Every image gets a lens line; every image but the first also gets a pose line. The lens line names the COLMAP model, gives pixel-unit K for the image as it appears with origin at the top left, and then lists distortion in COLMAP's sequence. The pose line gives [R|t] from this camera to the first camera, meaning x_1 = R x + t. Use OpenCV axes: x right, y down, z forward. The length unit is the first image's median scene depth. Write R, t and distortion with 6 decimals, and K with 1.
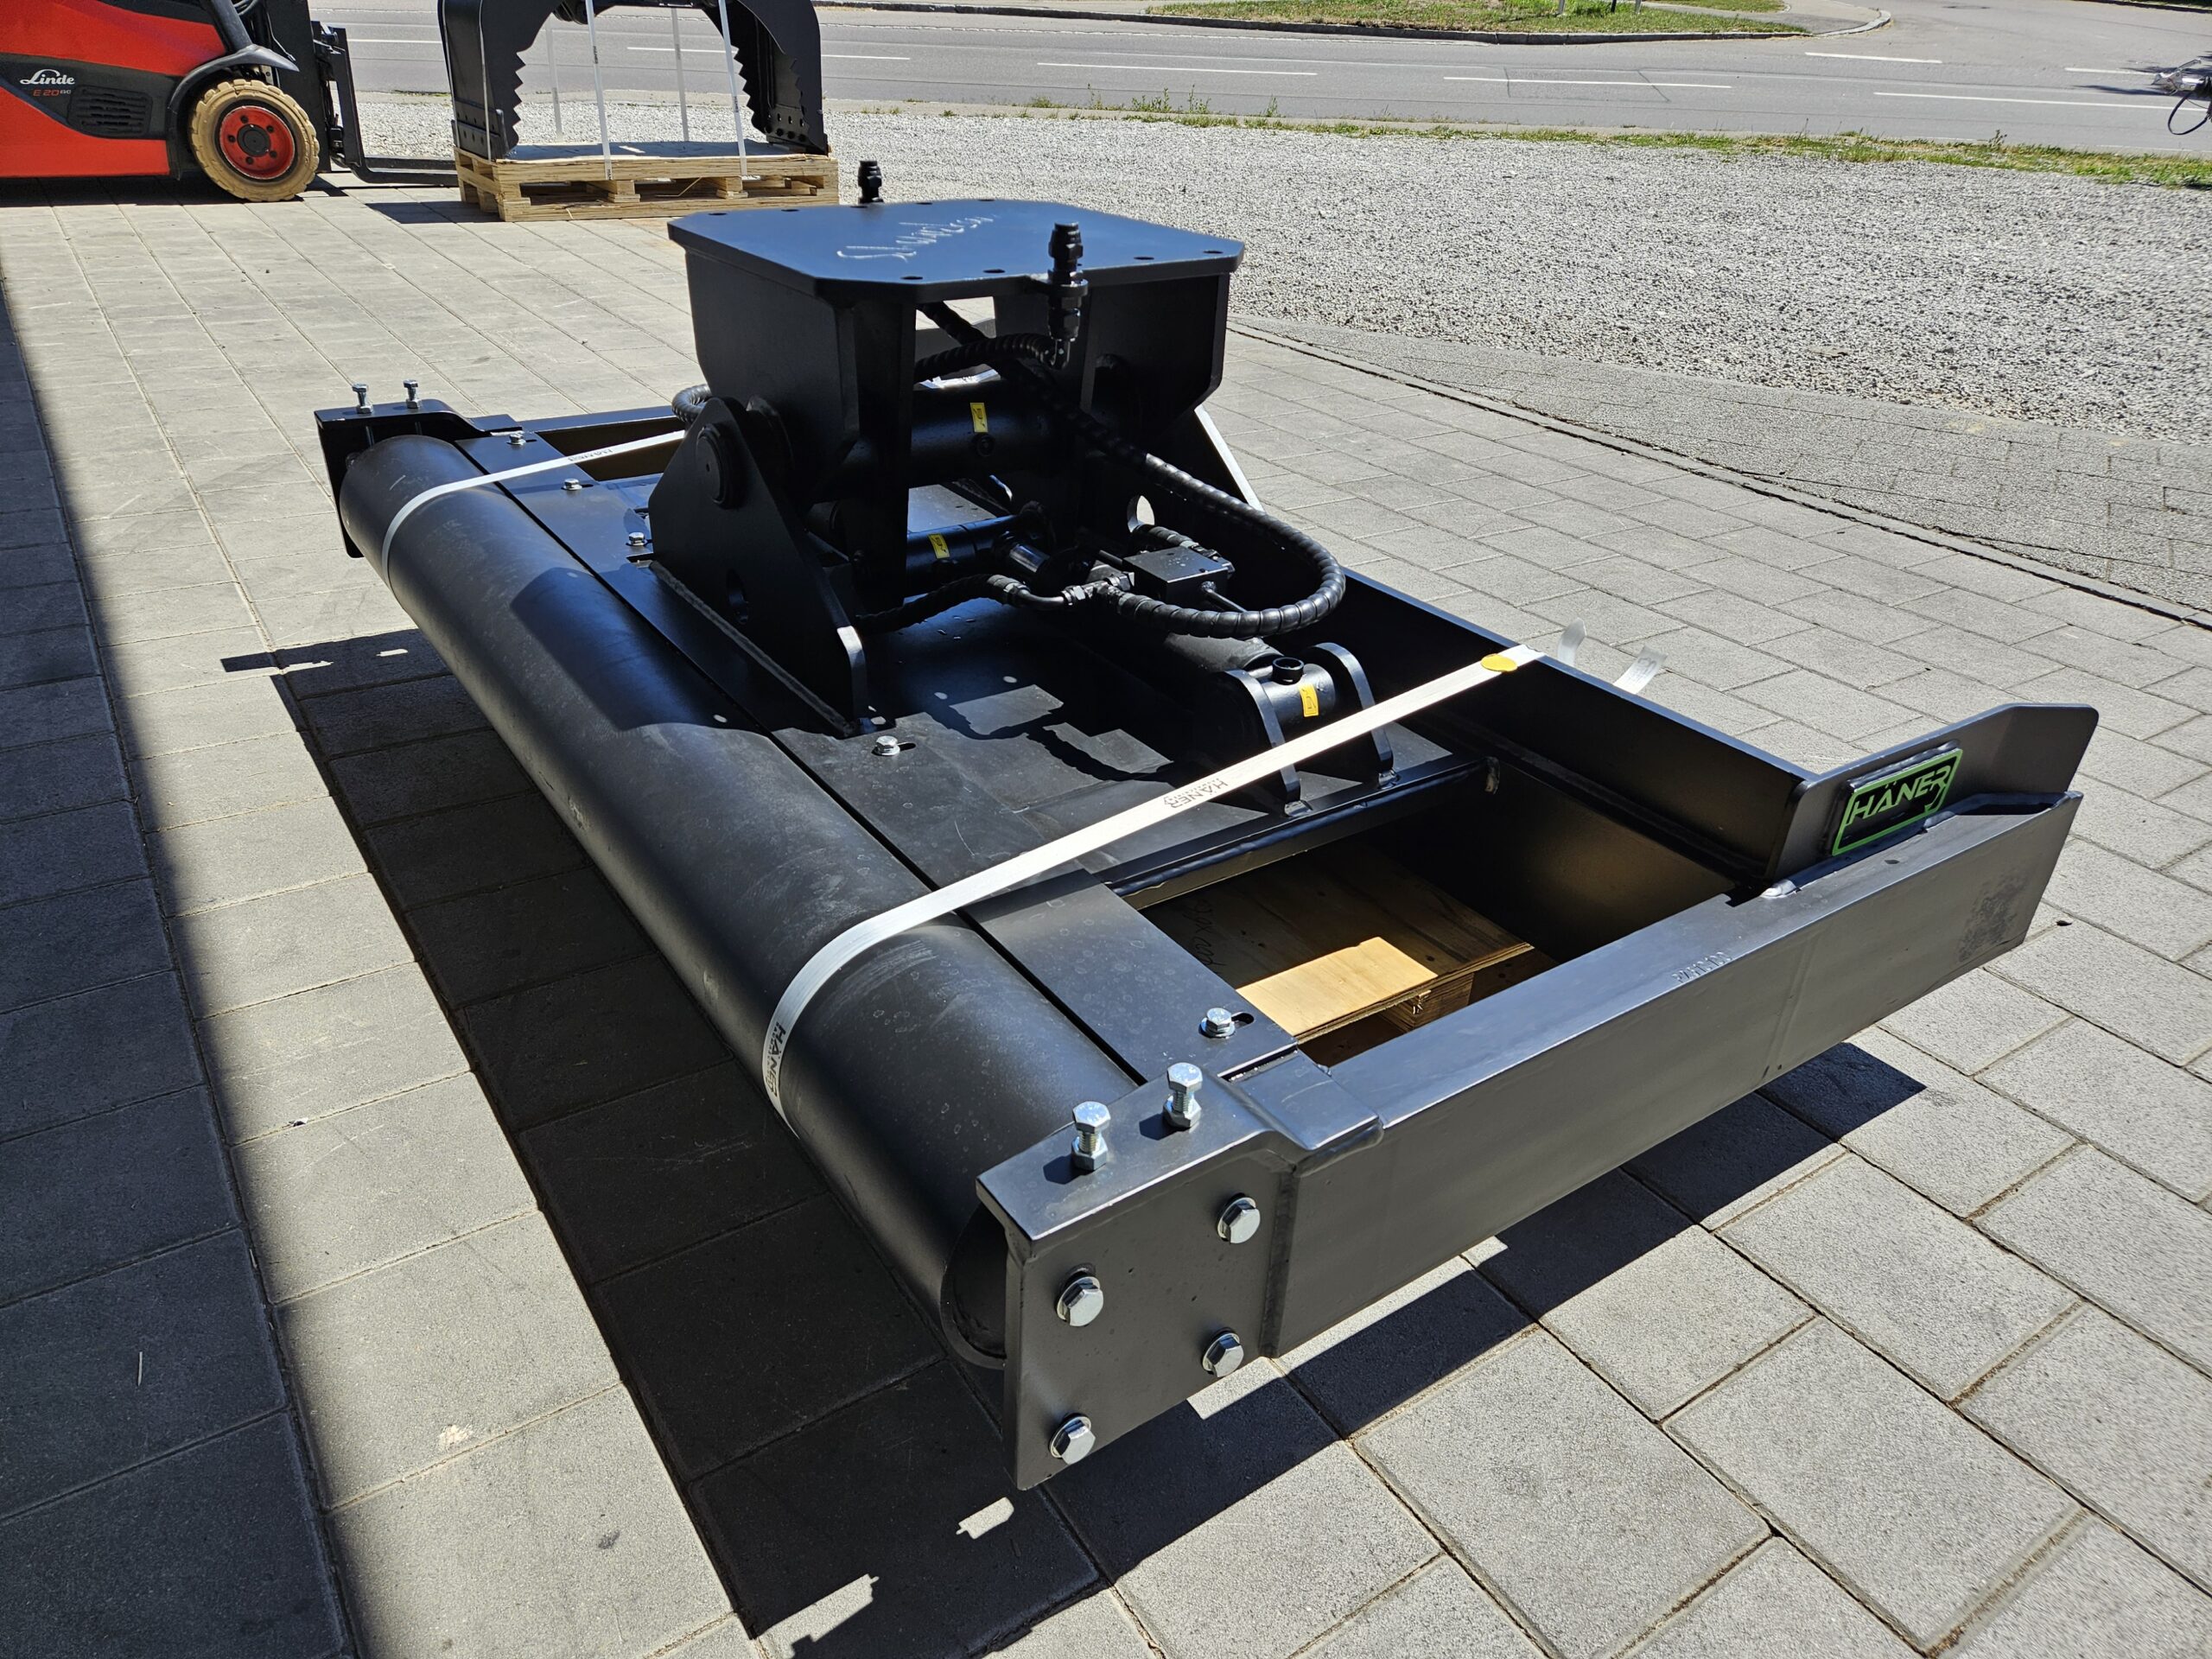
lens RADIAL K [[1471.7, 0, 1082.9], [0, 1471.7, 834.2], [0, 0, 1]] dist [0.076239, -0.063845]
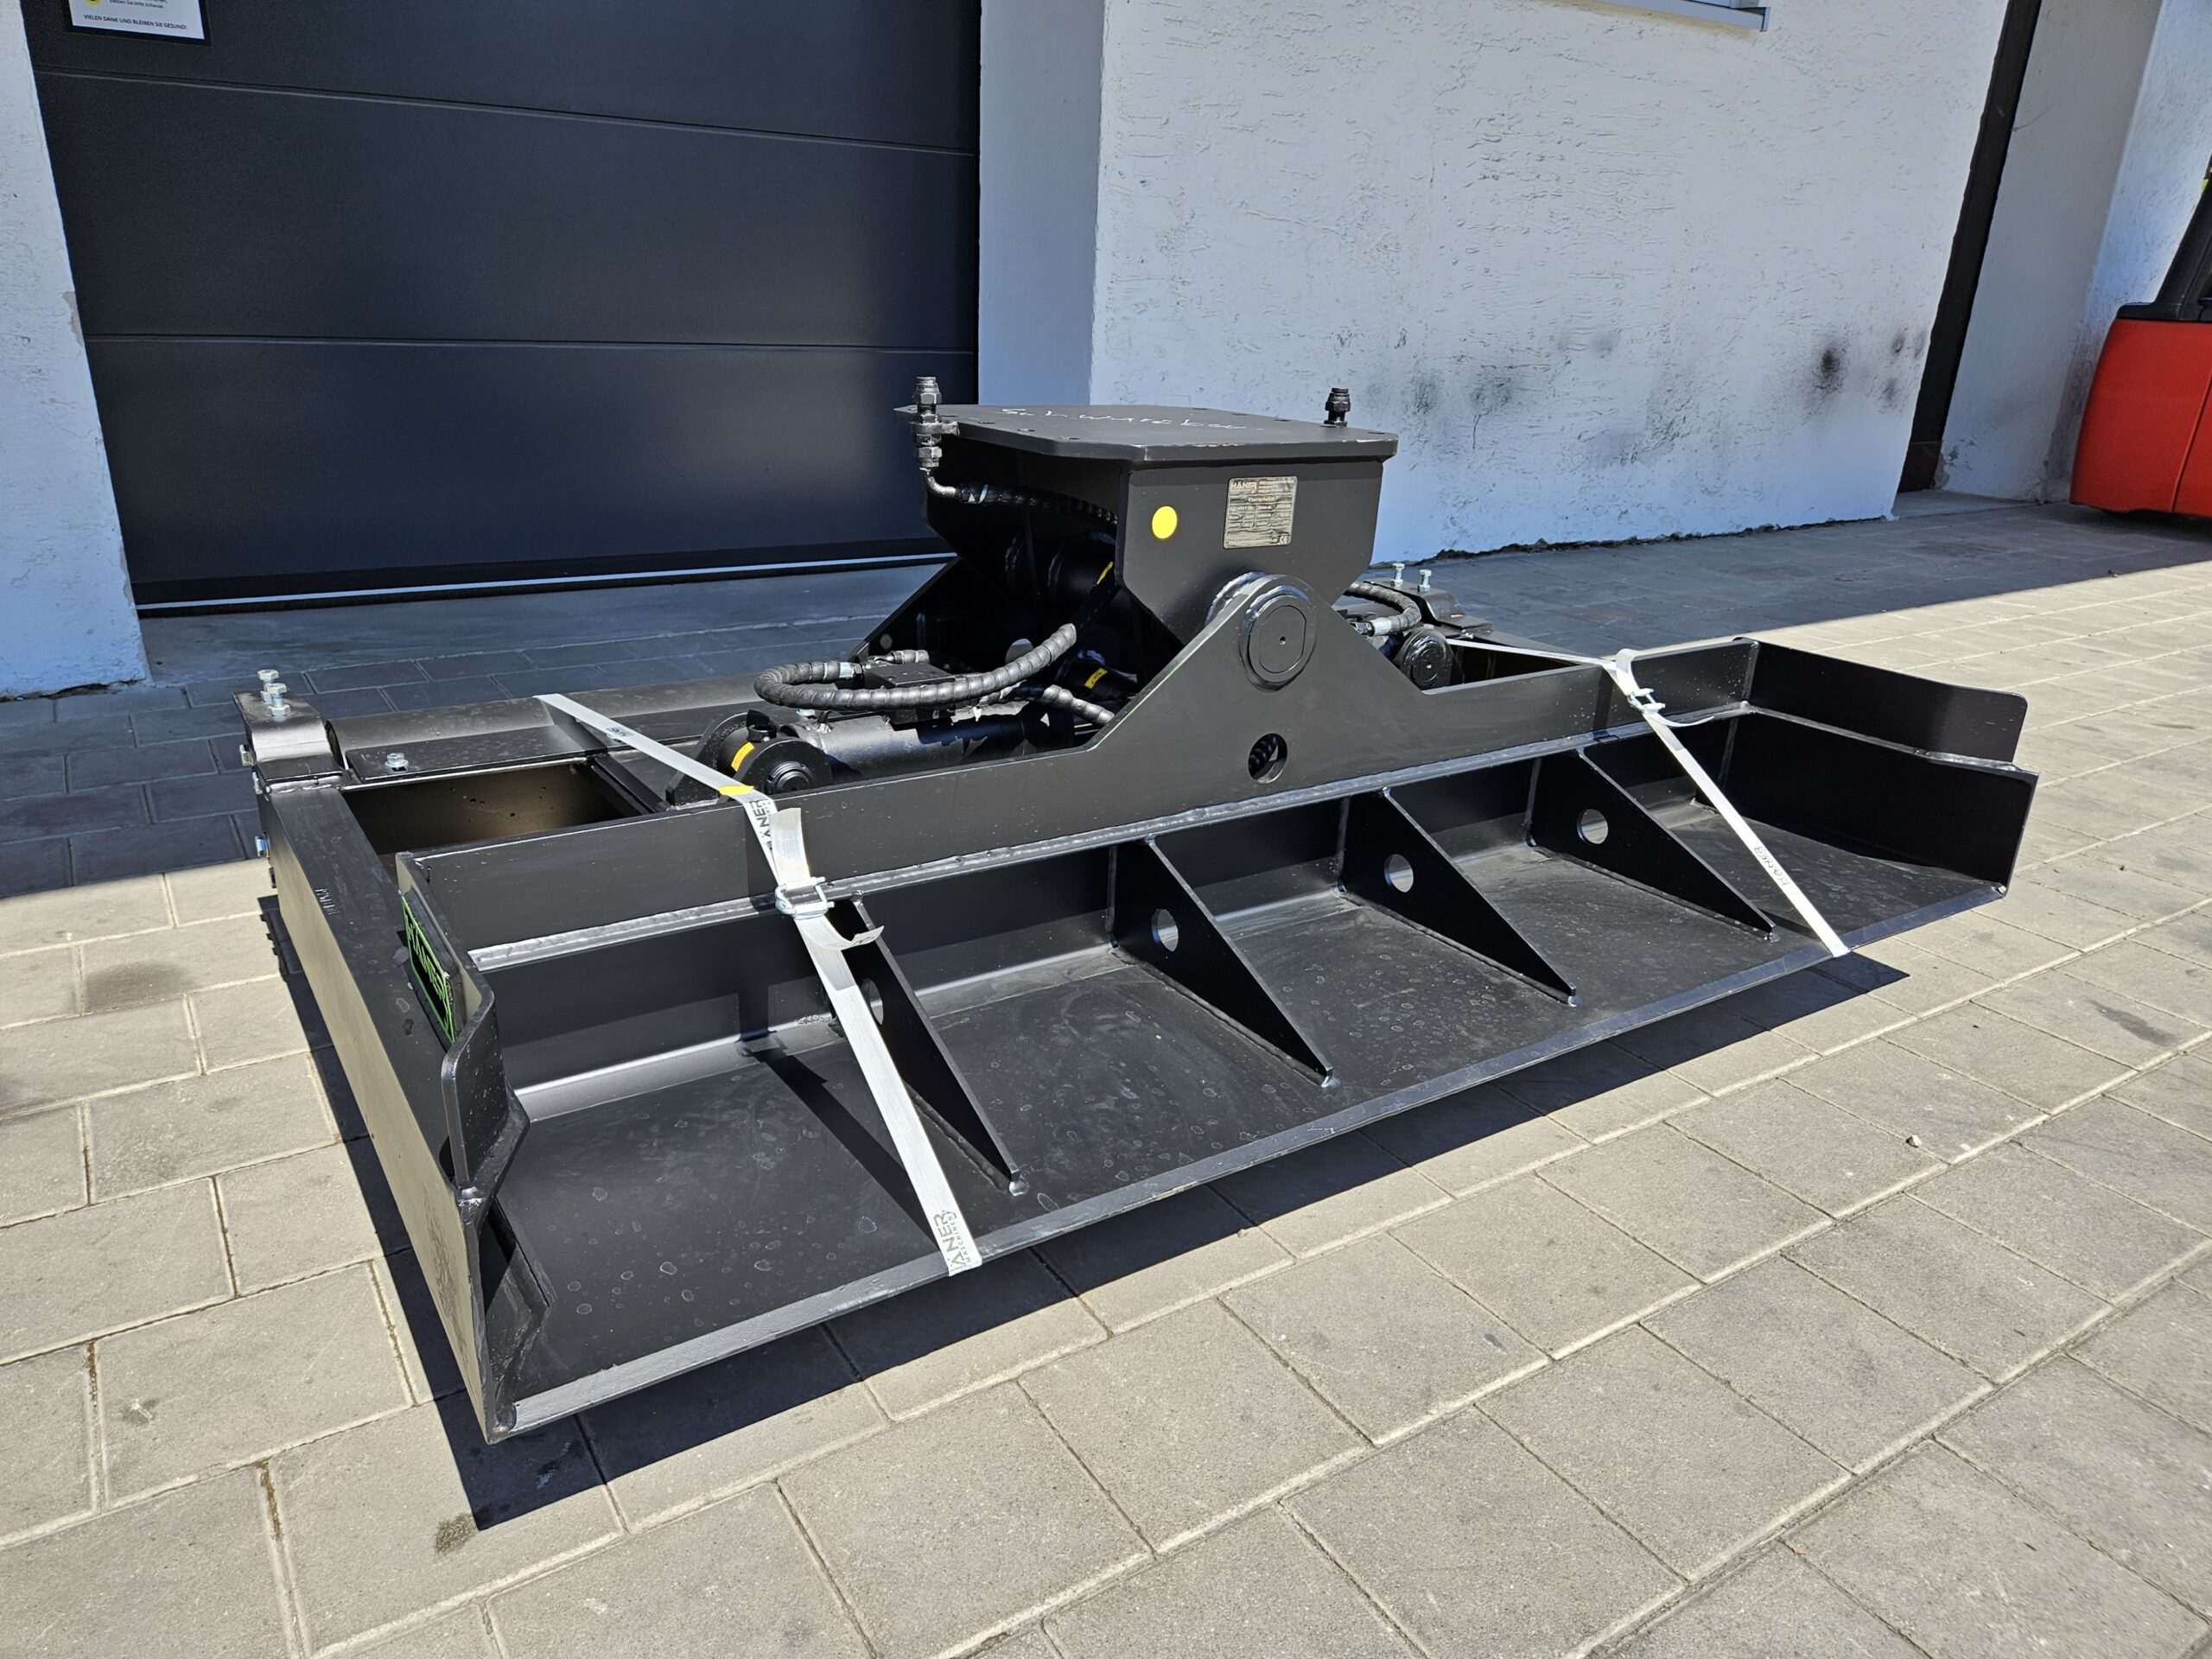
lens RADIAL K [[1485.3, 0, 1073.9], [0, 1485.3, 845.9], [0, 0, 1]] dist [0.068676, -0.064257]
pose [[-0.016315, 0.324045, -0.945901, 0.990677], [-0.532040, 0.798164, 0.282610, -0.391622], [0.846562, 0.507868, 0.159383, 0.835676]]
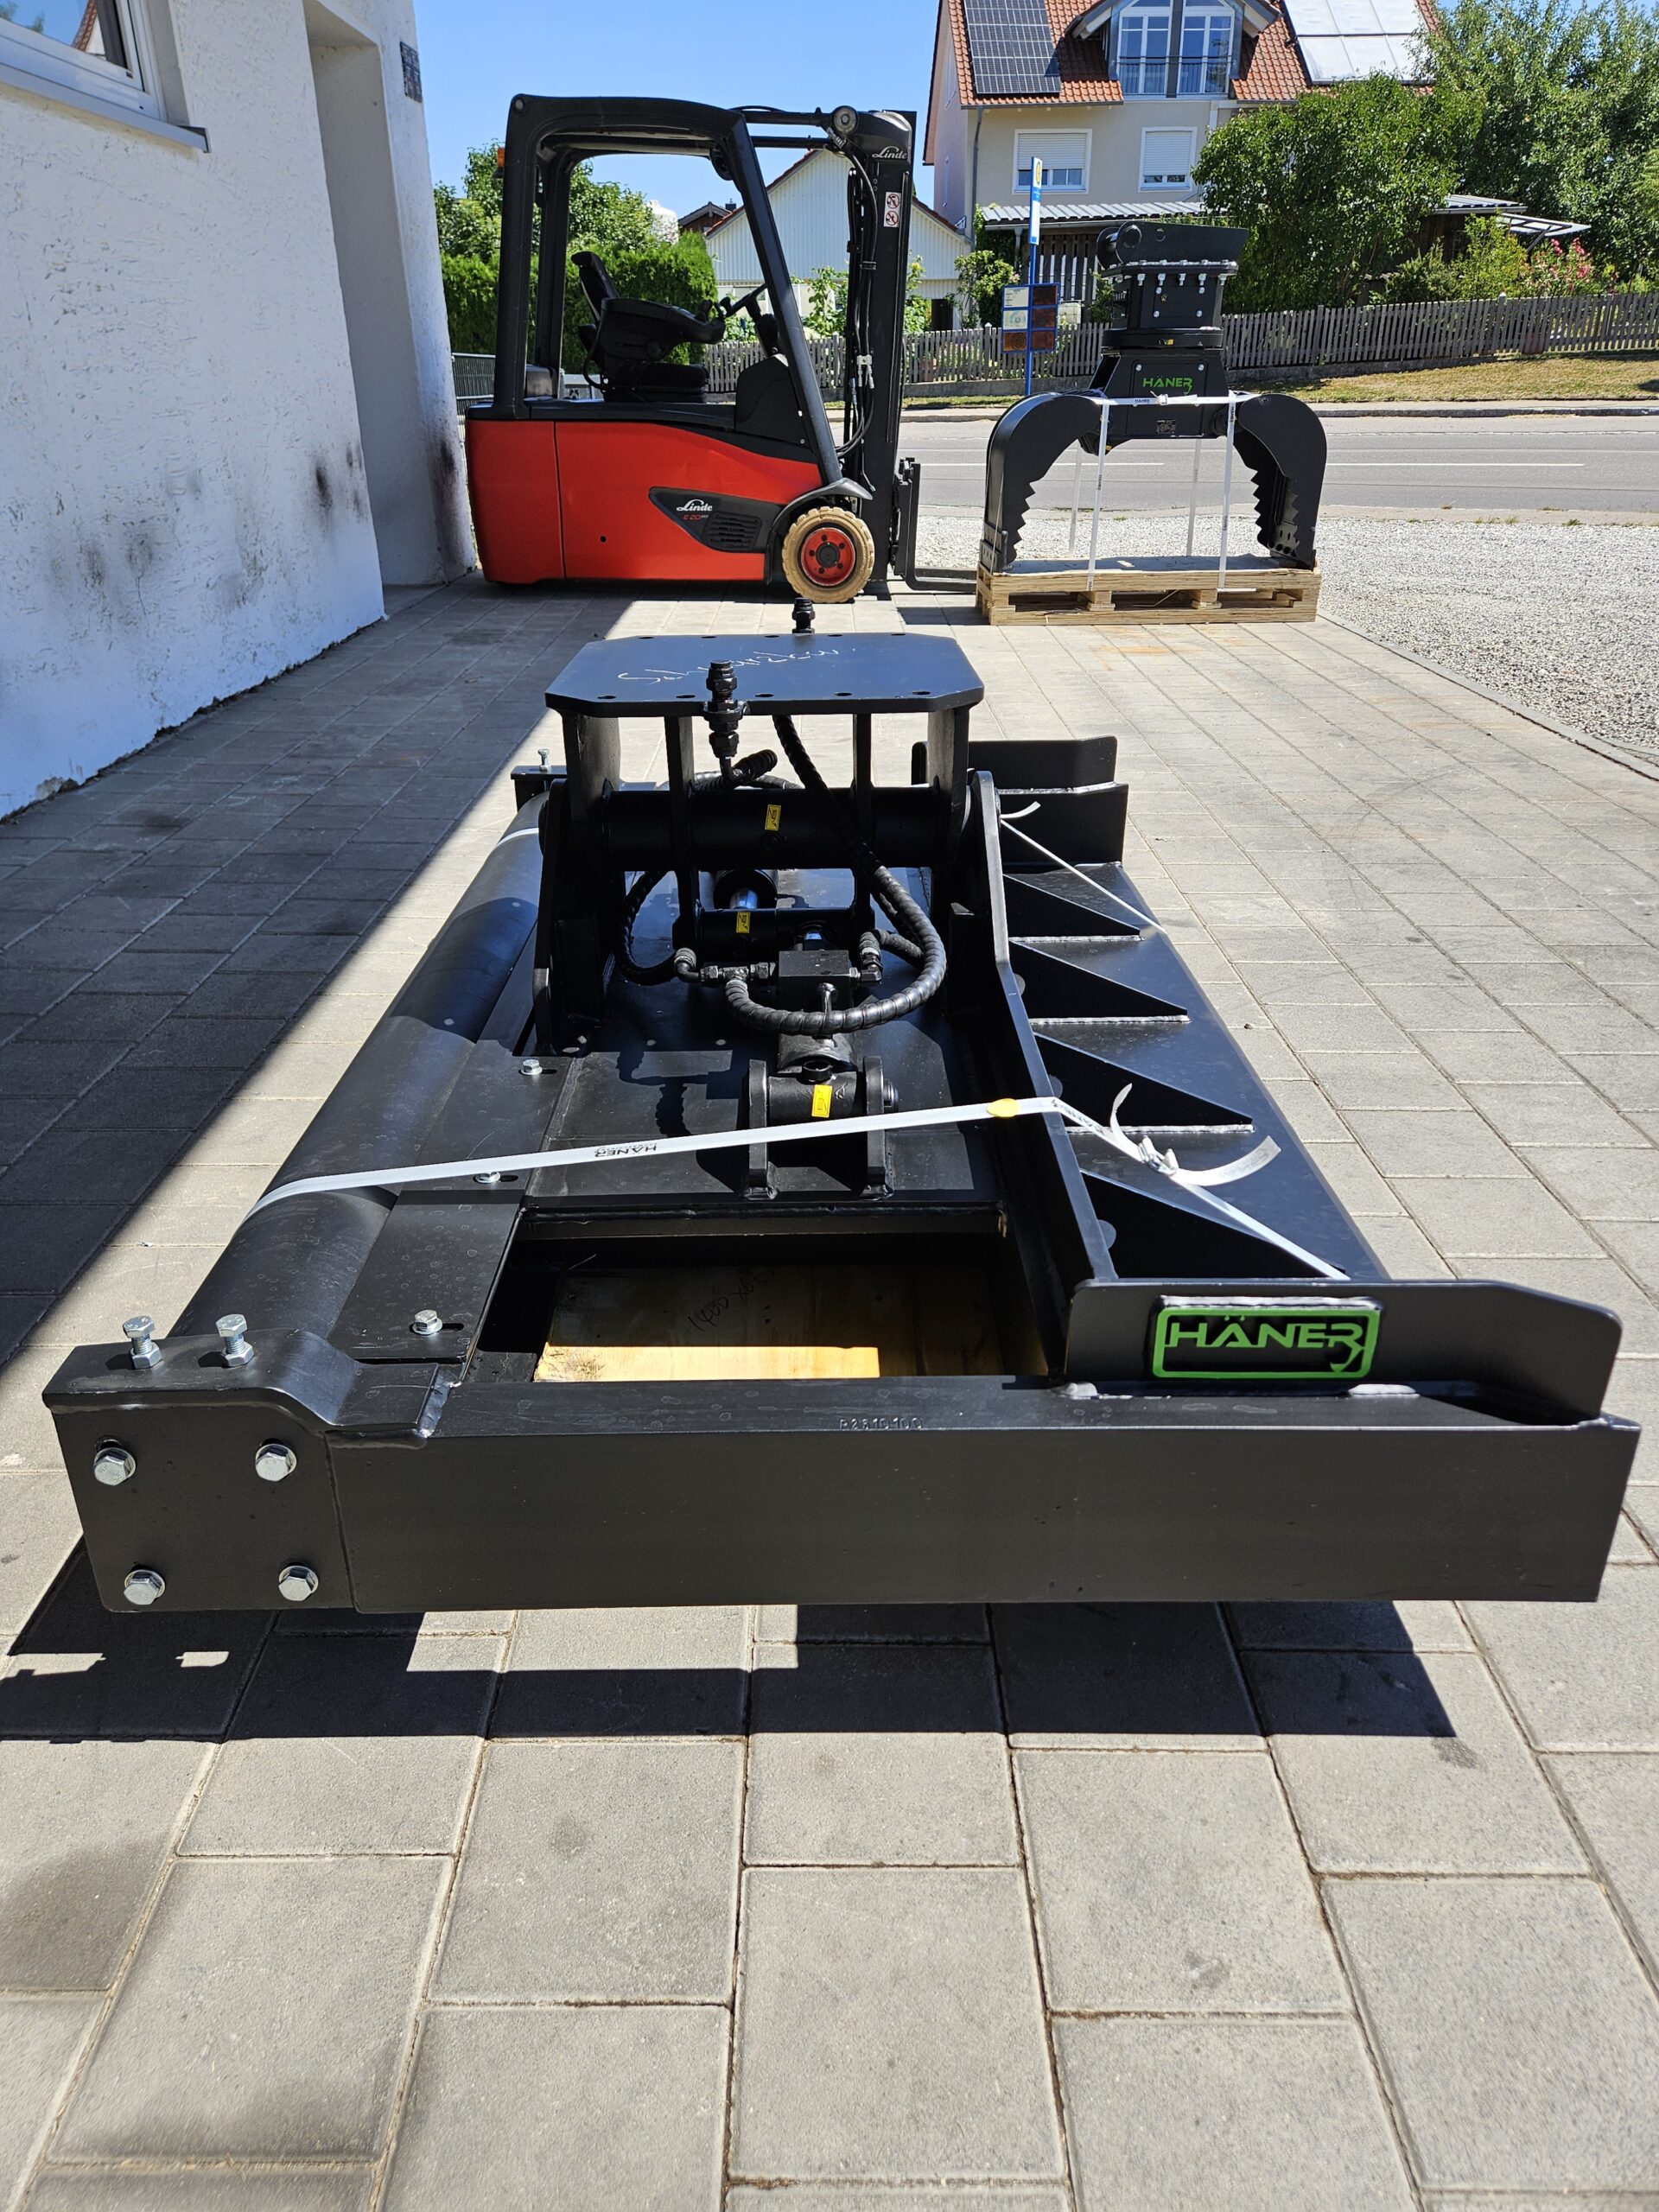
lens RADIAL K [[1474.5, 0, 824.4], [0, 1474.5, 1072.2], [0, 0, 1]] dist [0.075985, -0.061502]
pose [[0.832469, 0.197248, -0.517773, 0.547928], [-0.245124, 0.969172, -0.024896, -0.066813], [0.496901, 0.147644, 0.855155, 0.067852]]
